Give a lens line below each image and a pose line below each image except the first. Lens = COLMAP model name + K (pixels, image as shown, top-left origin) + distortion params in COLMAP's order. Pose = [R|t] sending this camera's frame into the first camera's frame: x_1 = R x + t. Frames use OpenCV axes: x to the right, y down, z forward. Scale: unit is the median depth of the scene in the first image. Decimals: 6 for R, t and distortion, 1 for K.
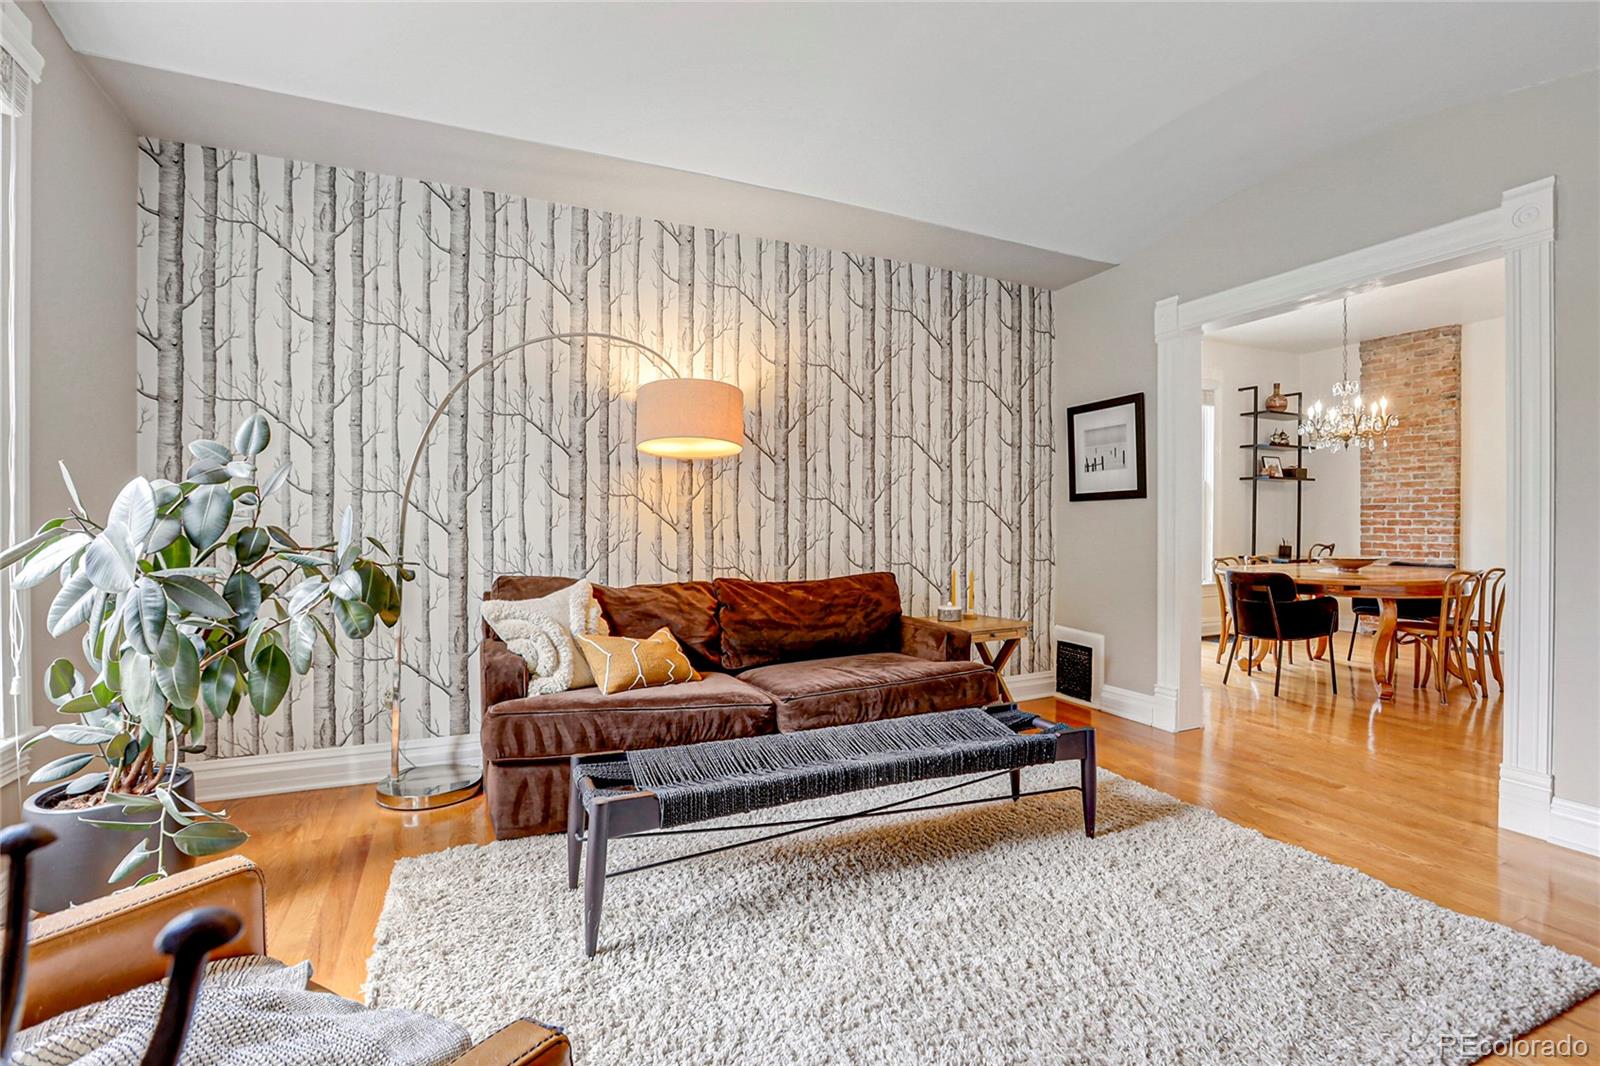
lens RADIAL K [[720.1, 0, 792.2], [0, 720.1, 527.7], [0, 0, 1]] dist [-0.040908, 0.009296]
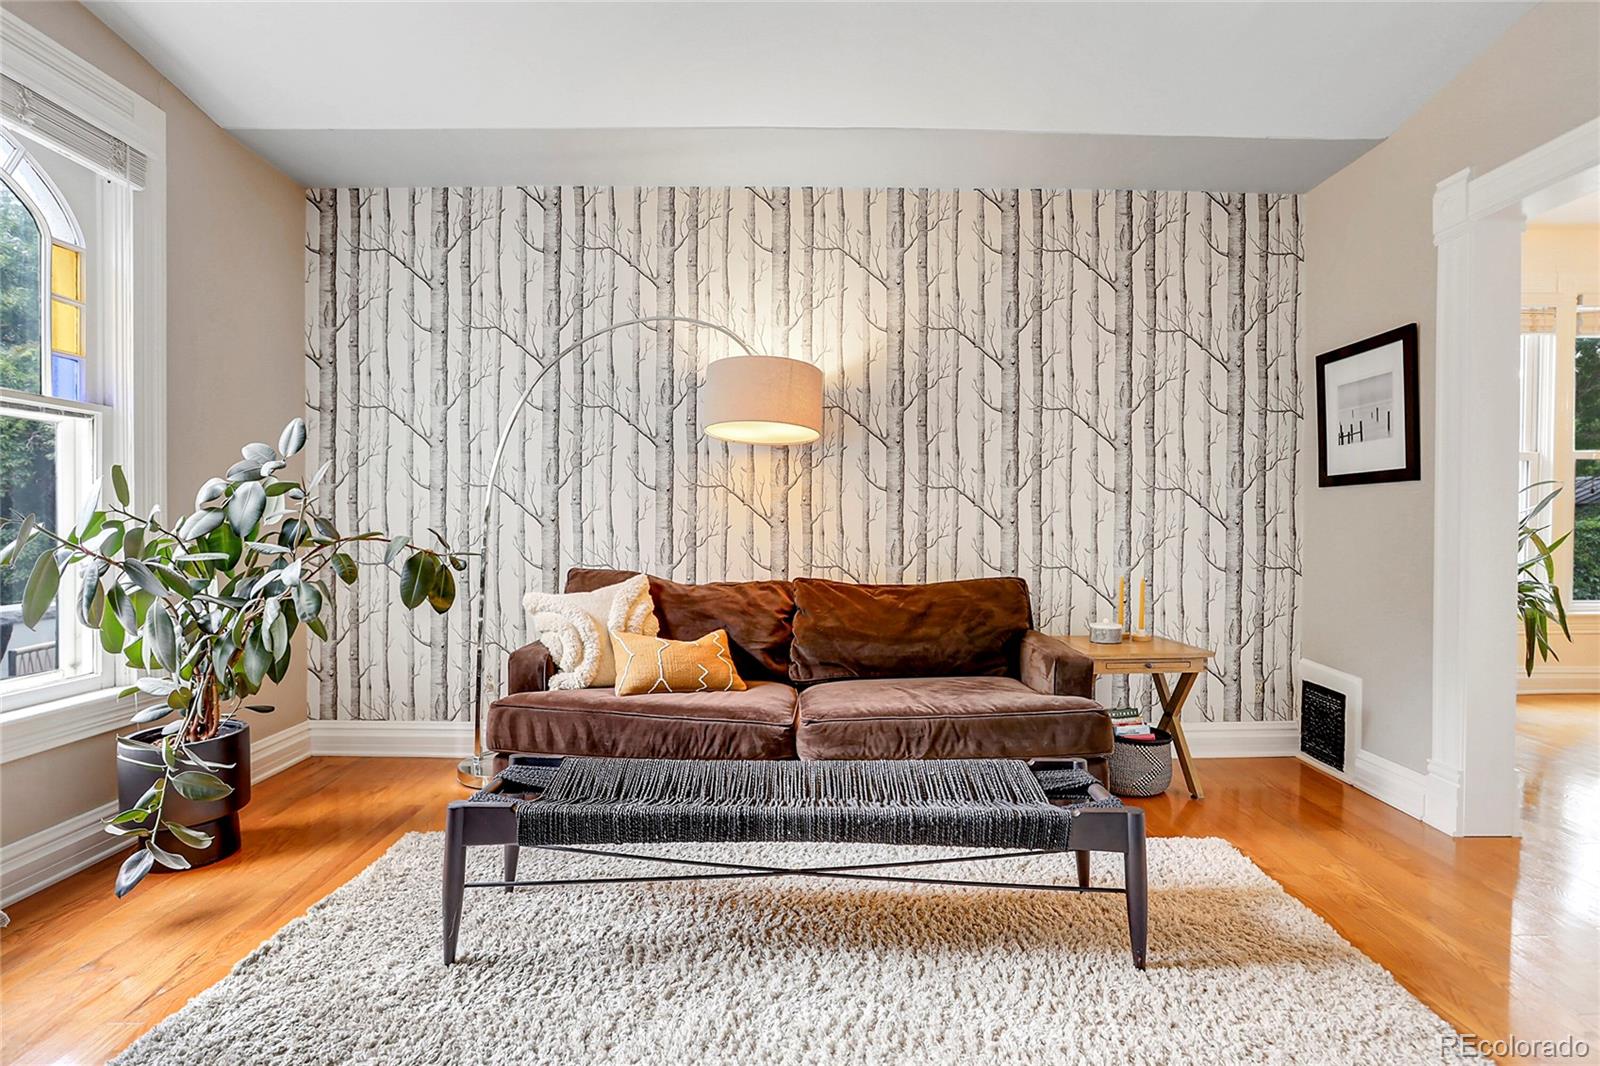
lens RADIAL K [[771.1, 0, 796.4], [0, 771.1, 525.9], [0, 0, 1]] dist [-0.037236, 0.011478]
pose [[0.914243, 0.006833, -0.405109, 0.244234], [-0.004595, 0.999968, 0.006498, -0.000393], [0.405141, -0.004079, 0.914245, 0.108778]]
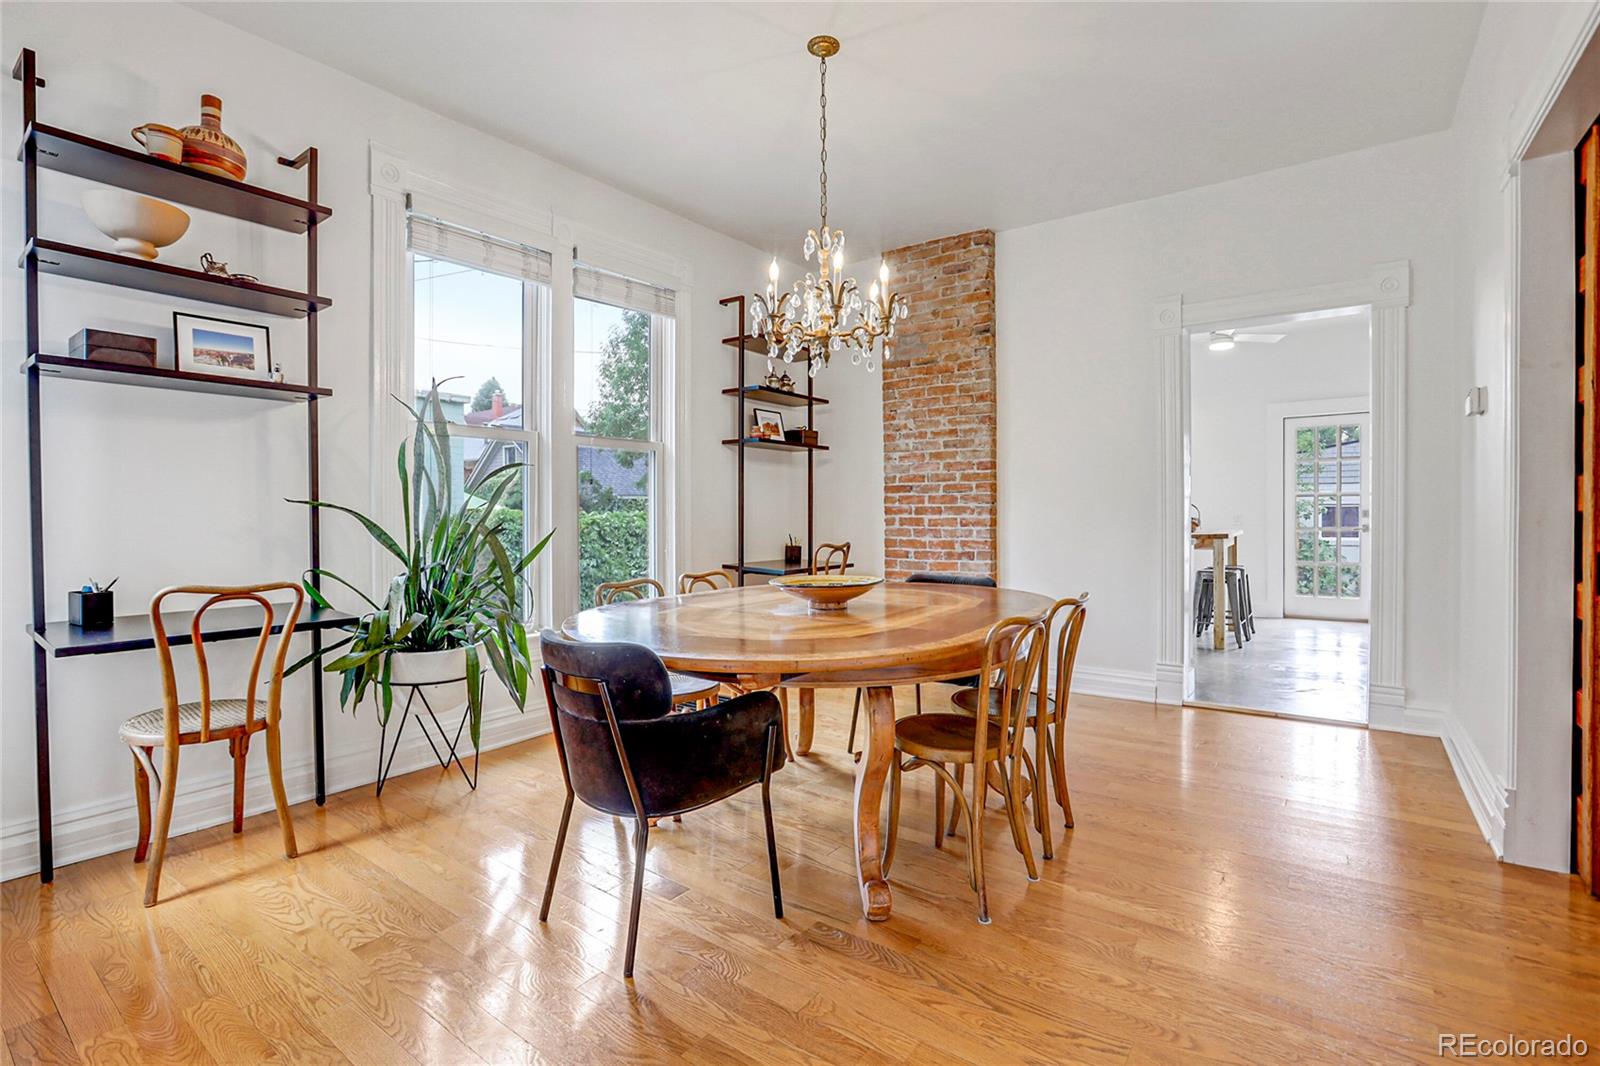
lens RADIAL K [[720.1, 0, 813.6], [0, 720.1, 520.7], [0, 0, 1]] dist [-0.040908, 0.009296]
pose [[0.864497, -0.013215, 0.502465, 0.710252], [0.013008, 0.999908, 0.003917, -0.002629], [-0.502470, 0.003150, 0.864589, 0.766332]]
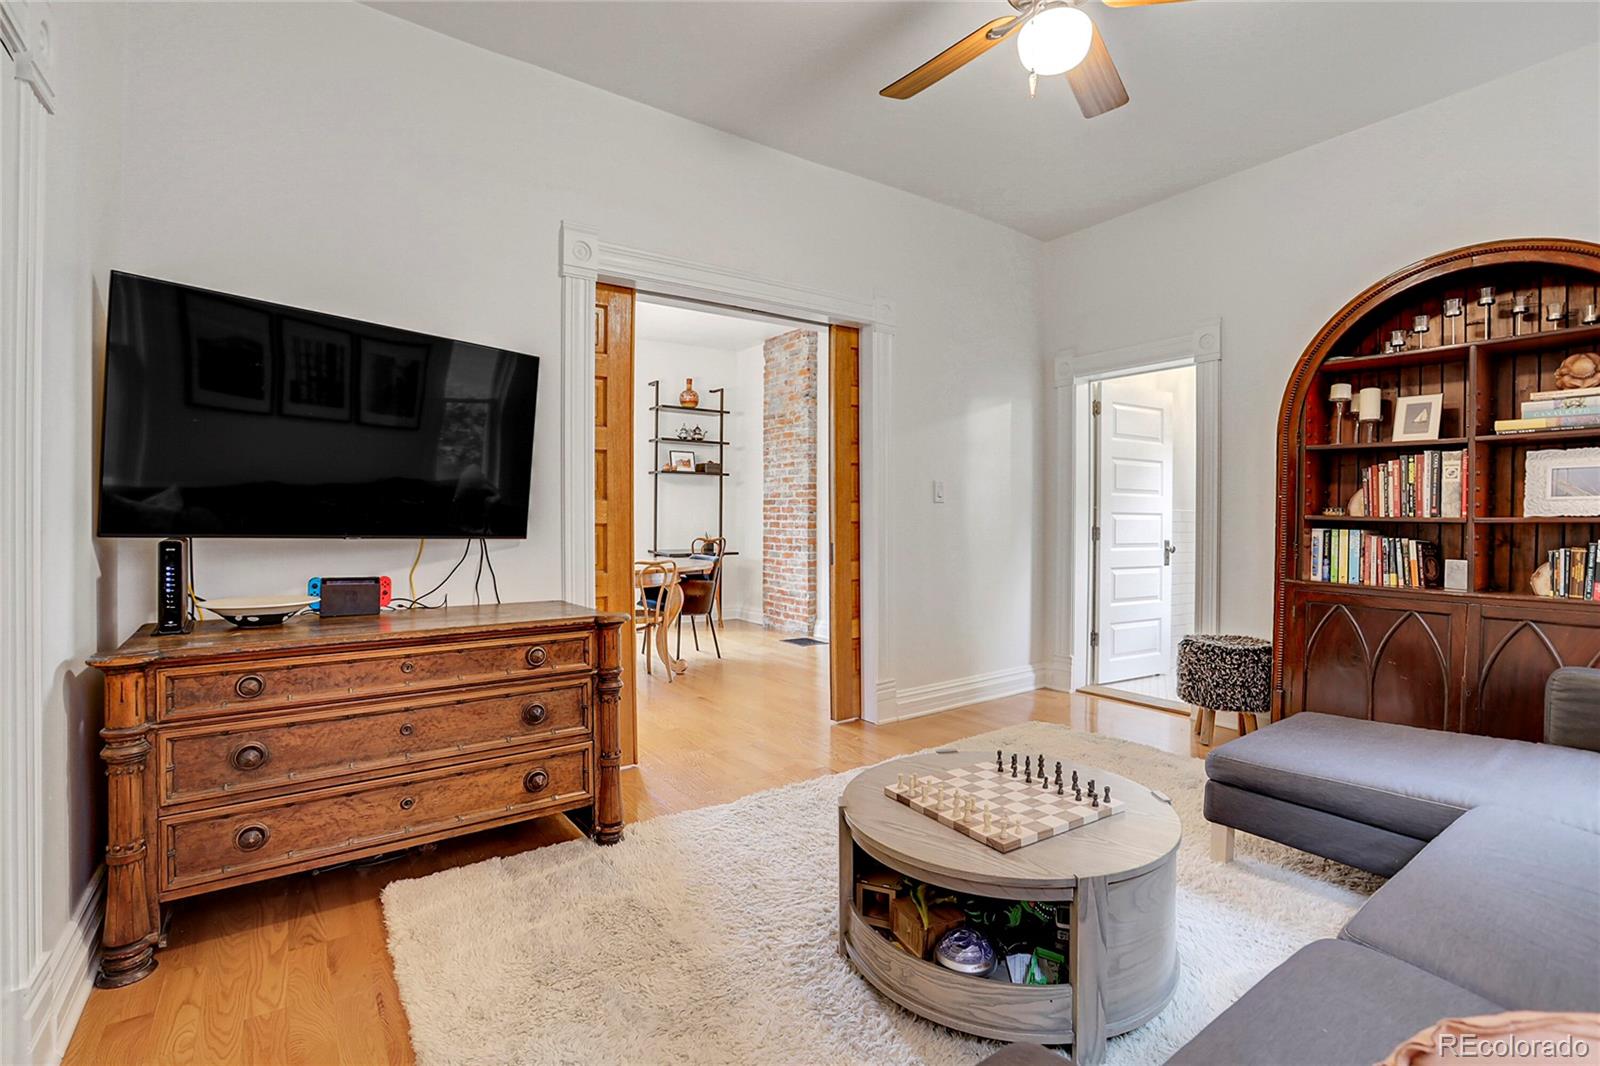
lens RADIAL K [[720.1, 0, 808.2], [0, 720.1, 526.0], [0, 0, 1]] dist [-0.040908, 0.009296]
pose [[0.983398, 0.003323, 0.181431, 1.245753], [-0.003446, 0.999994, 0.000359, 0.008768], [-0.181429, -0.000978, 0.983404, -0.071709]]
